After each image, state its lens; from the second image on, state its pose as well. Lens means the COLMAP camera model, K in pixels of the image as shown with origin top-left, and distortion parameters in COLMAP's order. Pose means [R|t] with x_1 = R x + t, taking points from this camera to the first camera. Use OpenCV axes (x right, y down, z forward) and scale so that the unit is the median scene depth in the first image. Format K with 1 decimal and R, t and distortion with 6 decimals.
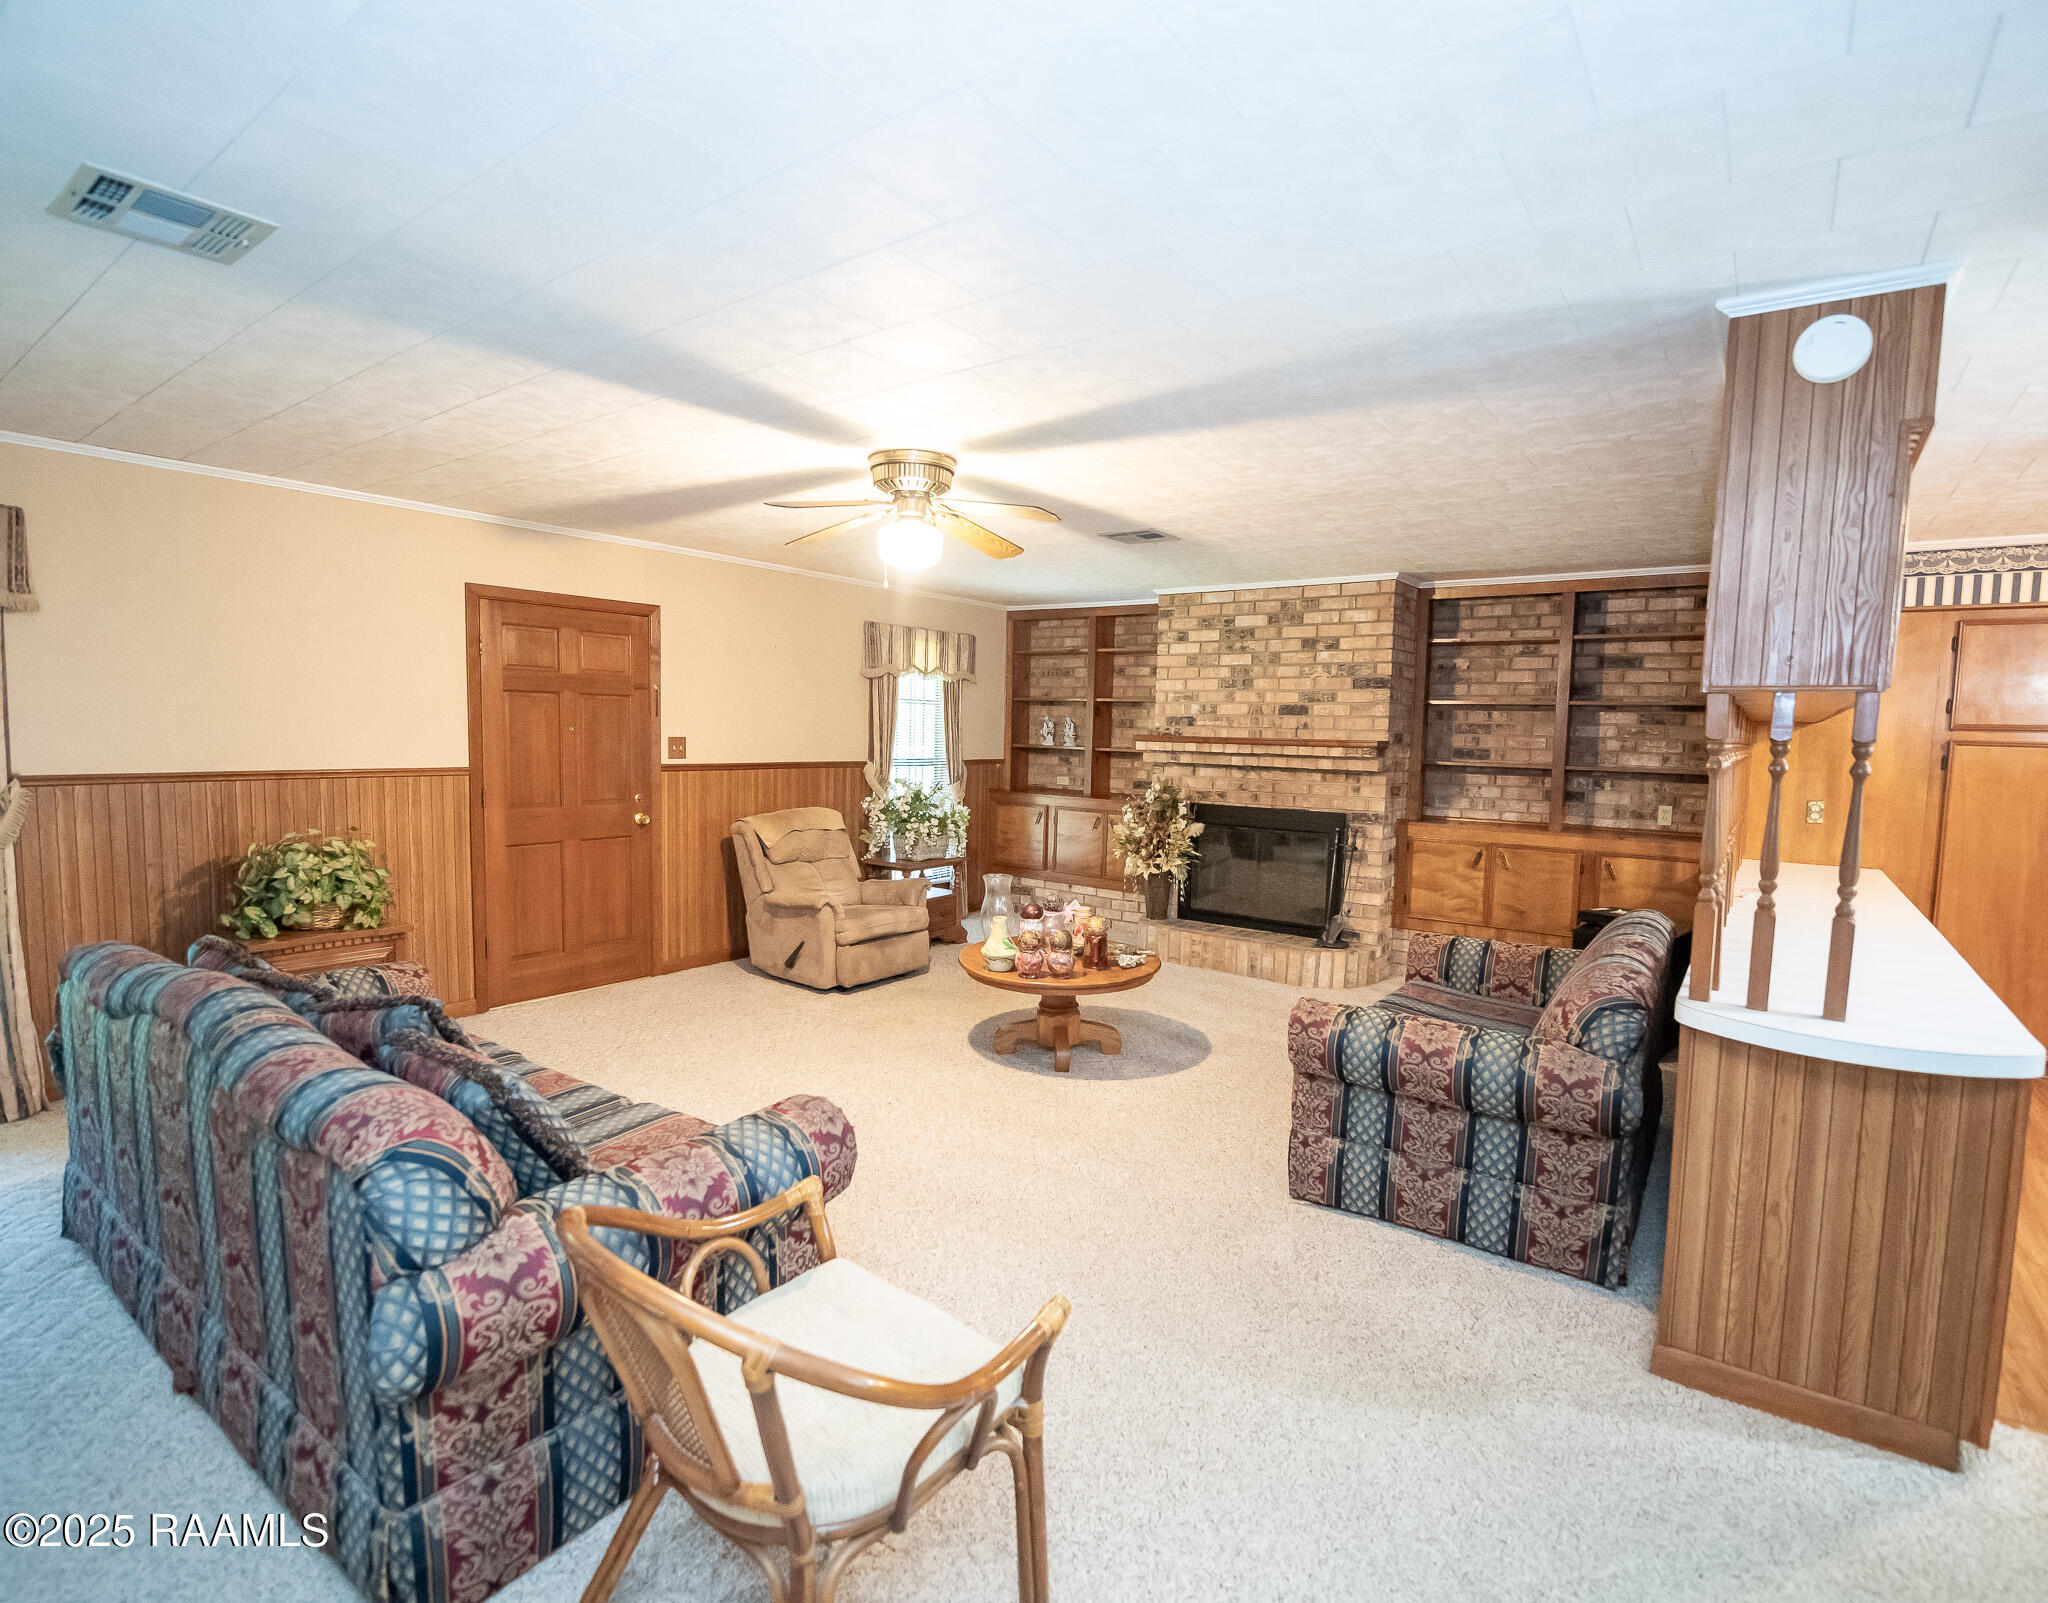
lens RADIAL K [[1012.9, 0, 1019.6], [0, 1012.9, 812.7], [0, 0, 1]] dist [-0.013675, -0.001860]
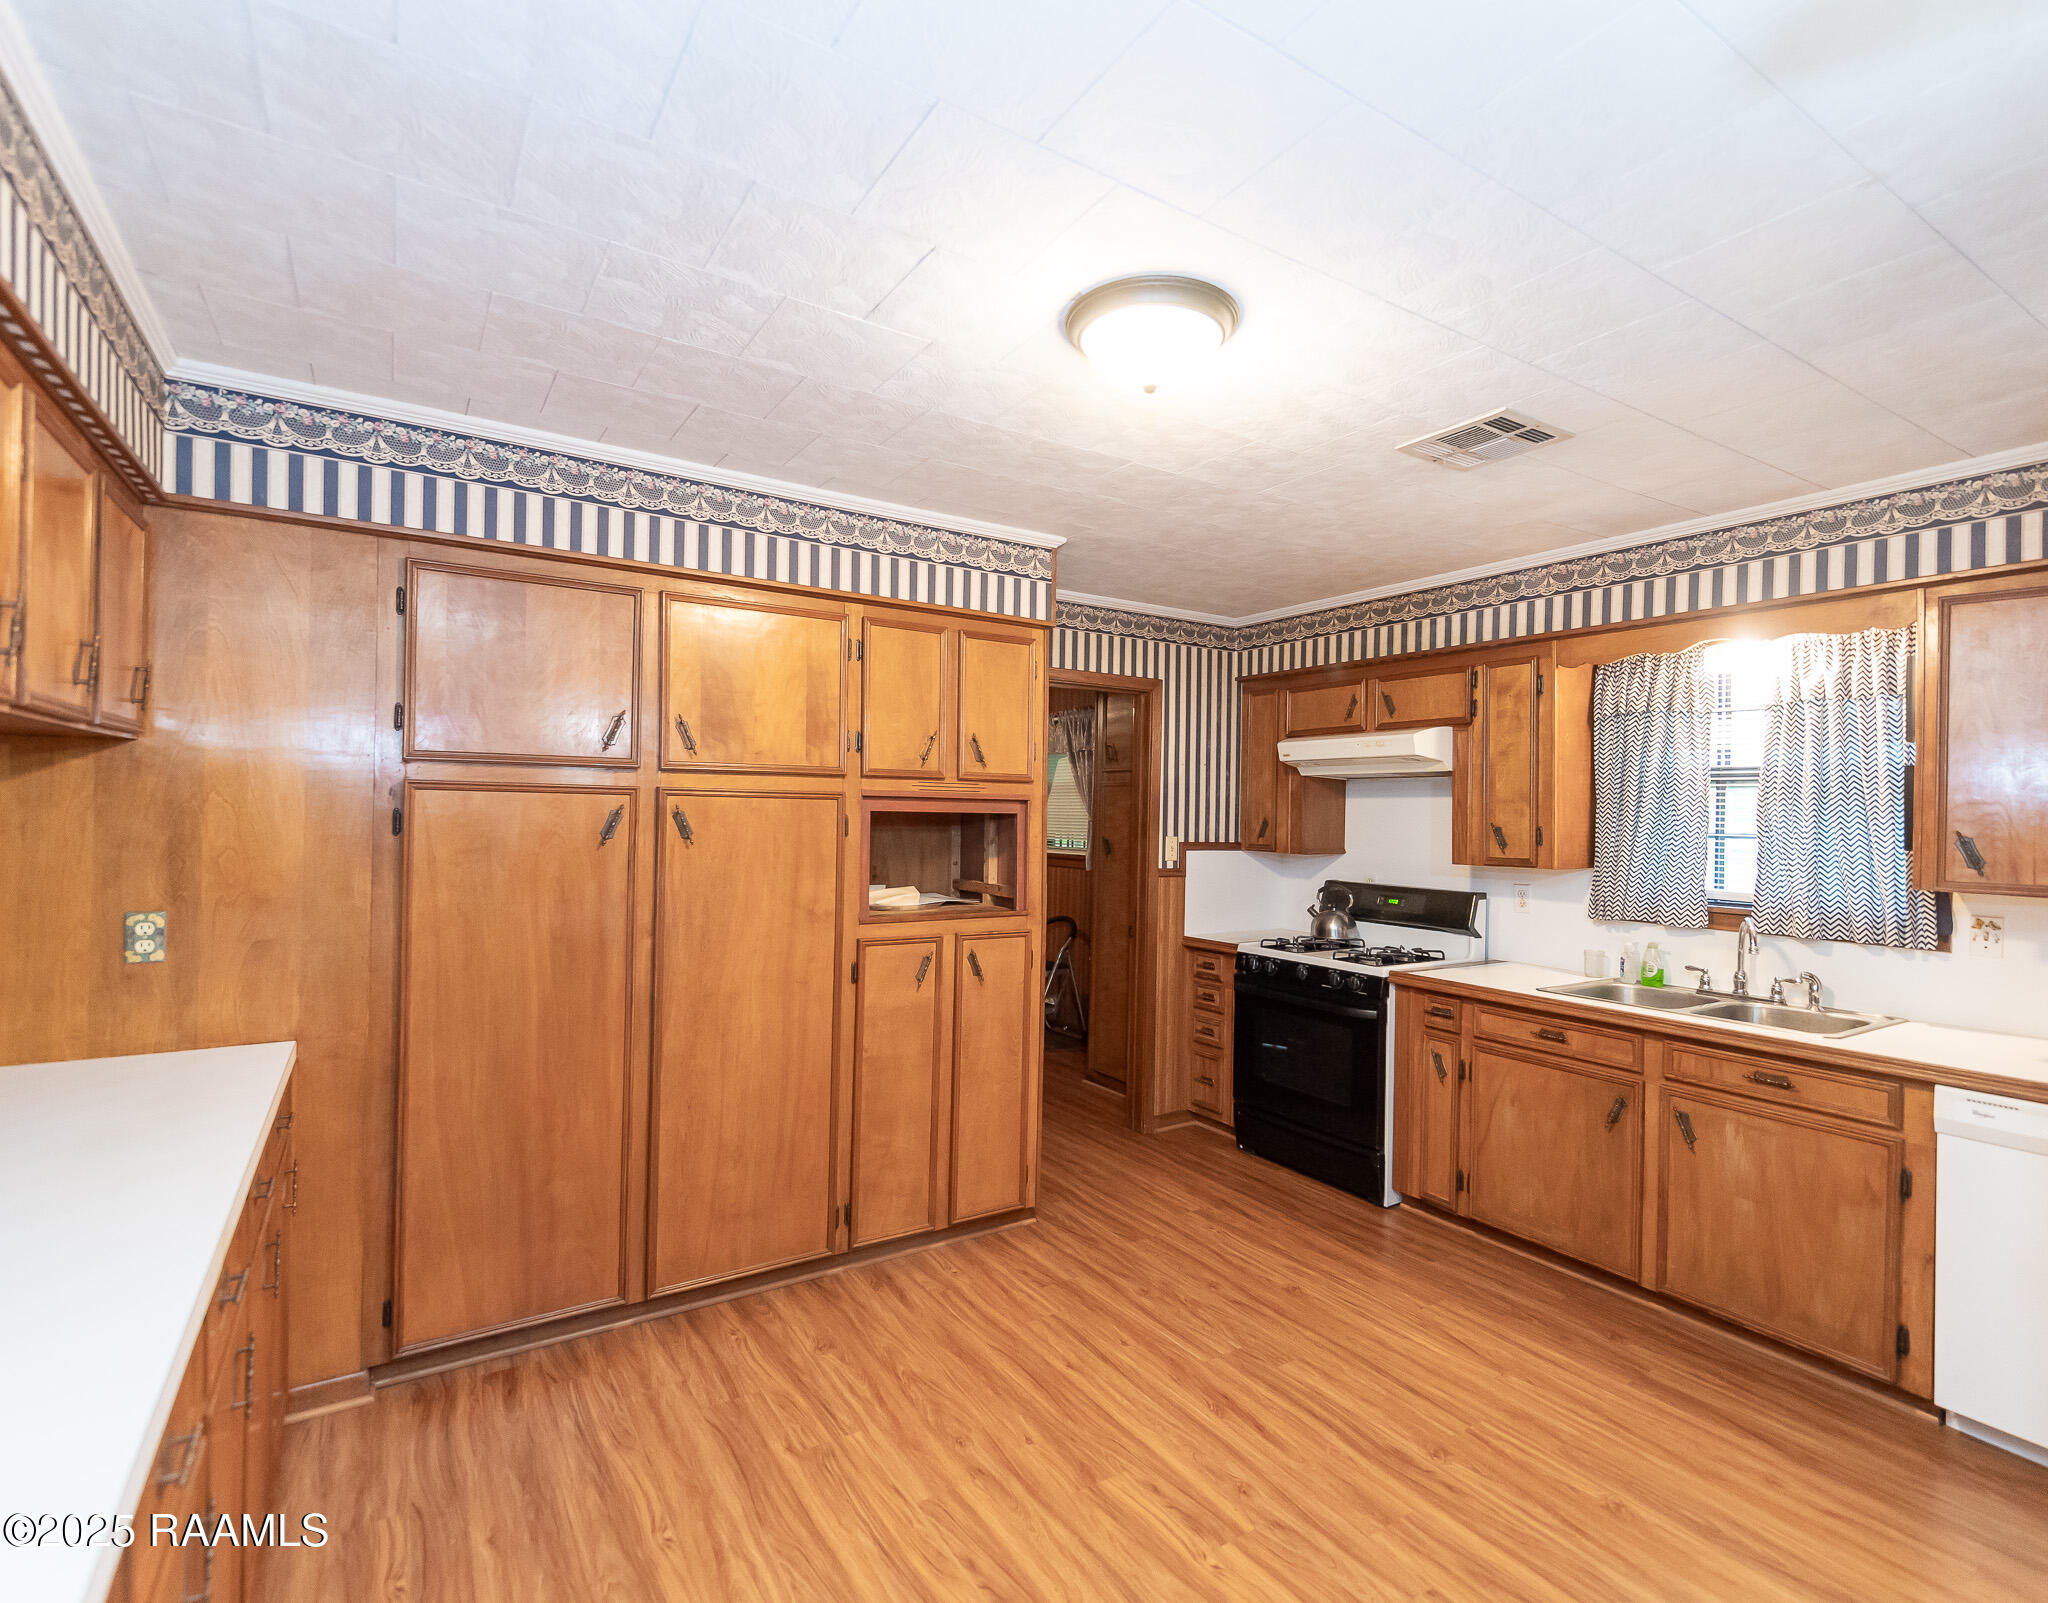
lens RADIAL K [[988.8, 0, 1021.5], [0, 988.8, 812.6], [0, 0, 1]] dist [0.012577, -0.000841]
pose [[0.354044, -0.015493, 0.935101, 0.401750], [0.067314, 0.997692, -0.008956, -0.020323], [-0.932803, 0.066116, 0.354269, 0.367766]]
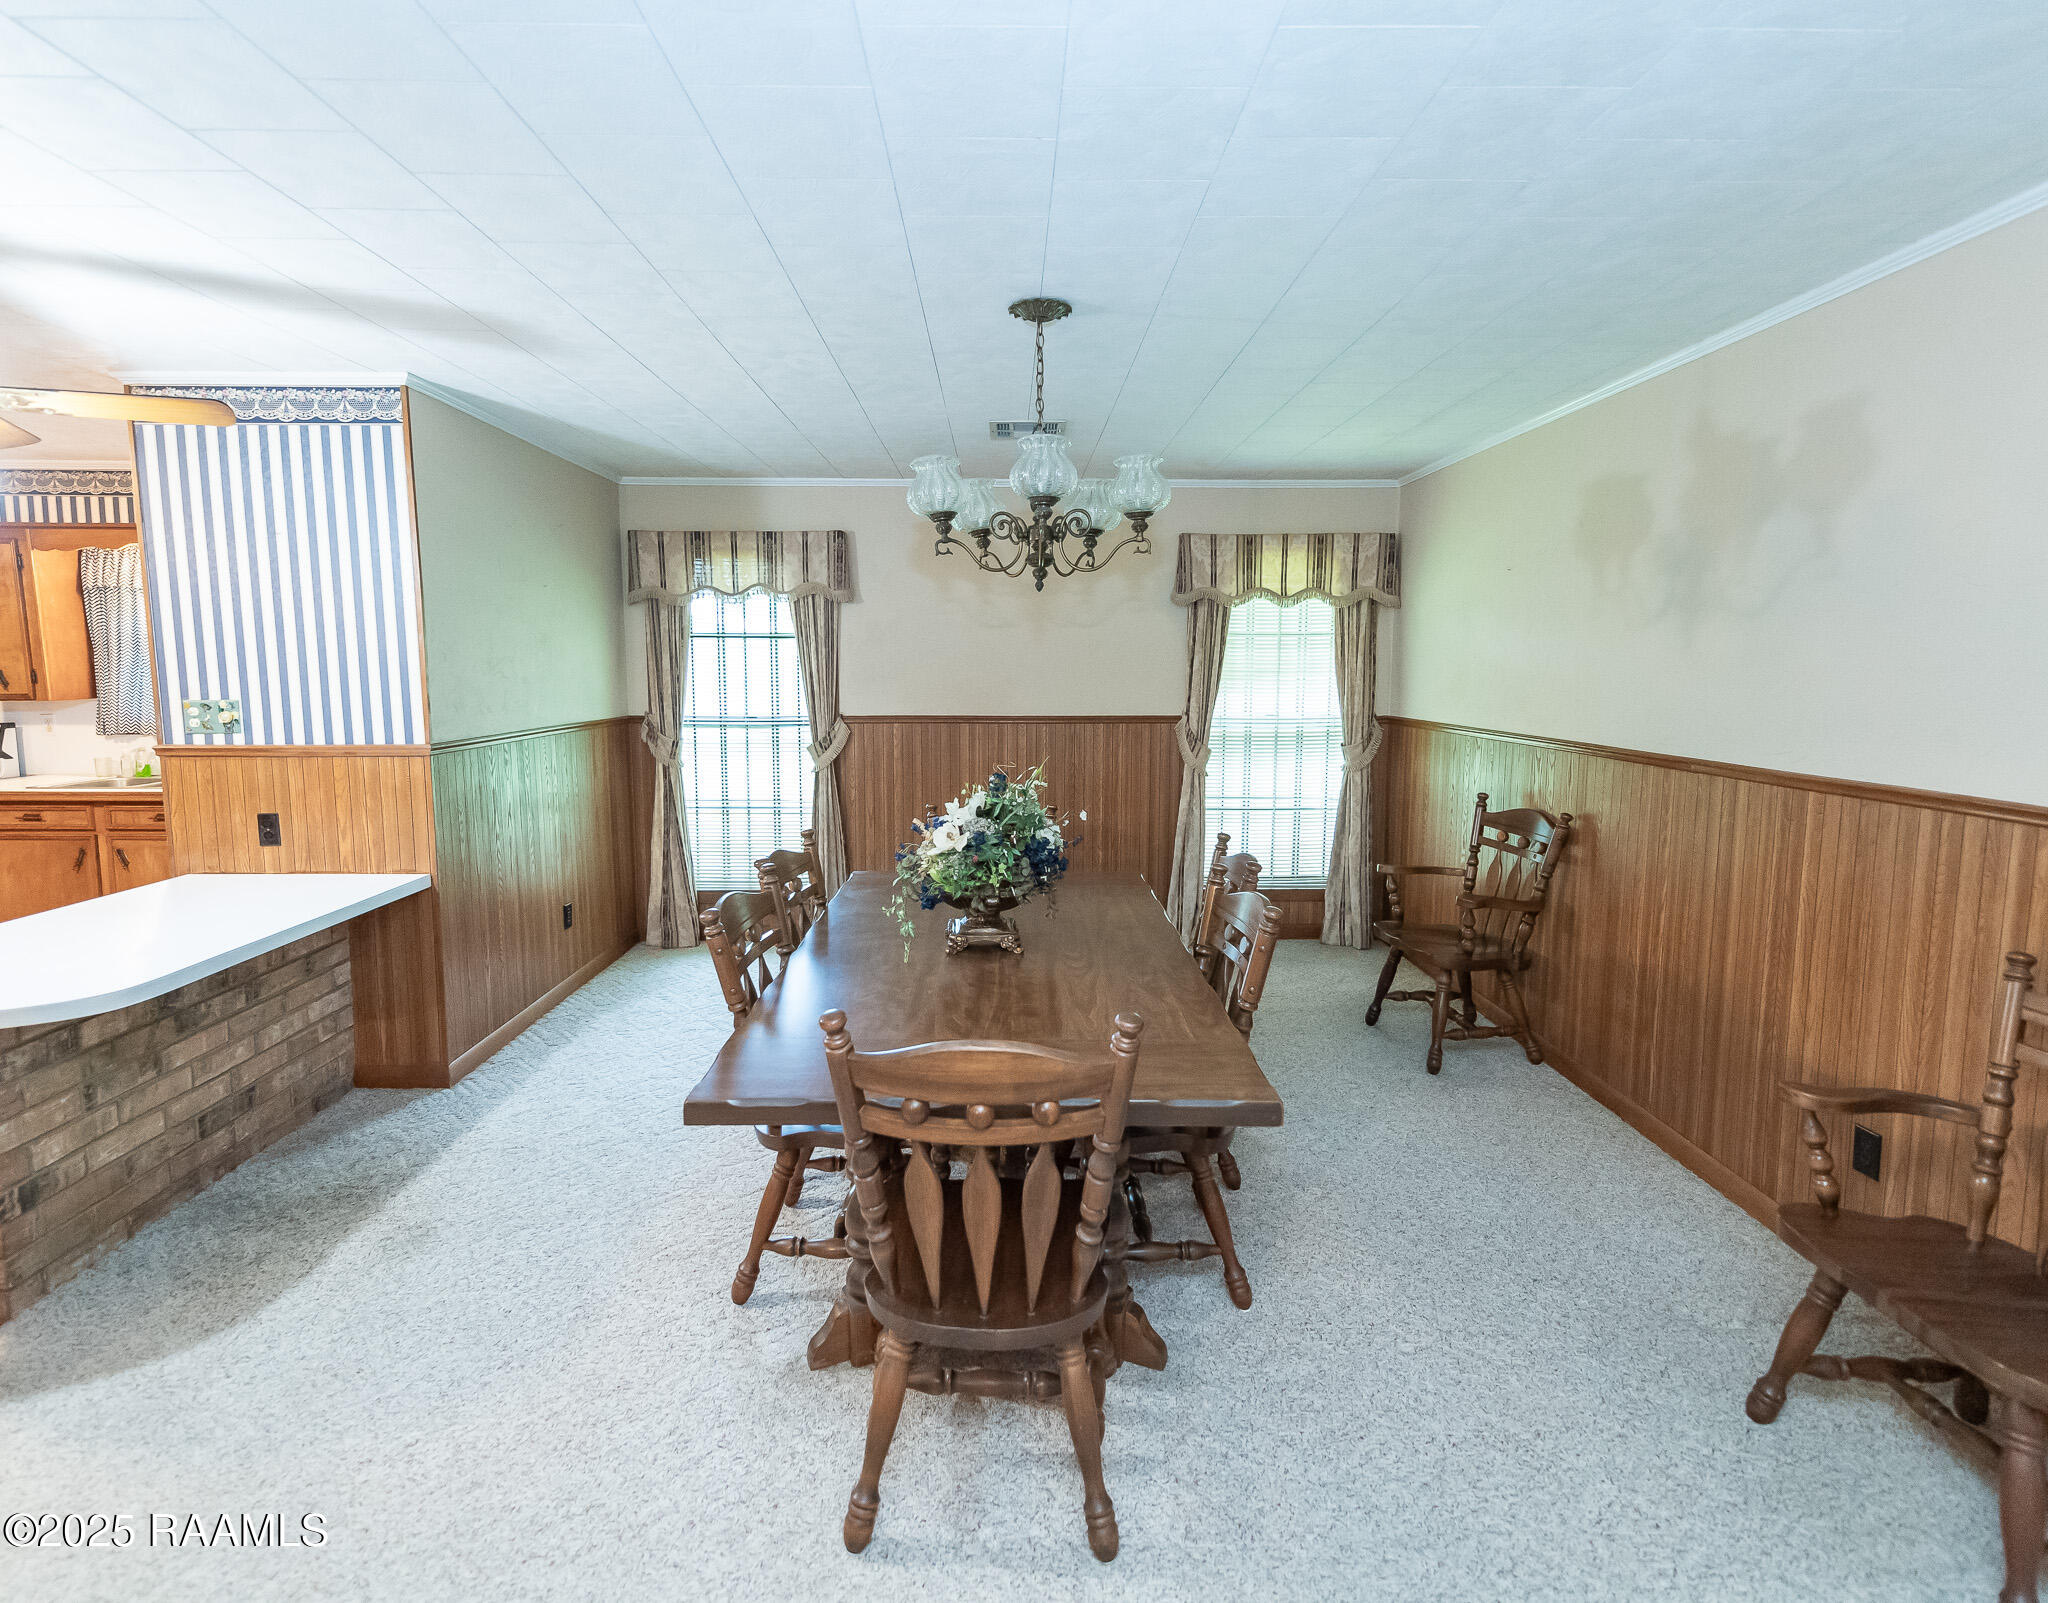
lens RADIAL K [[975.2, 0, 1028.8], [0, 975.2, 766.4], [0, 0, 1]] dist [0.000443, -0.000313]
pose [[-0.620266, -0.108673, 0.776827, -0.028992], [0.047339, 0.983365, 0.175365, -0.019307], [-0.782962, 0.145548, -0.604803, 0.156239]]
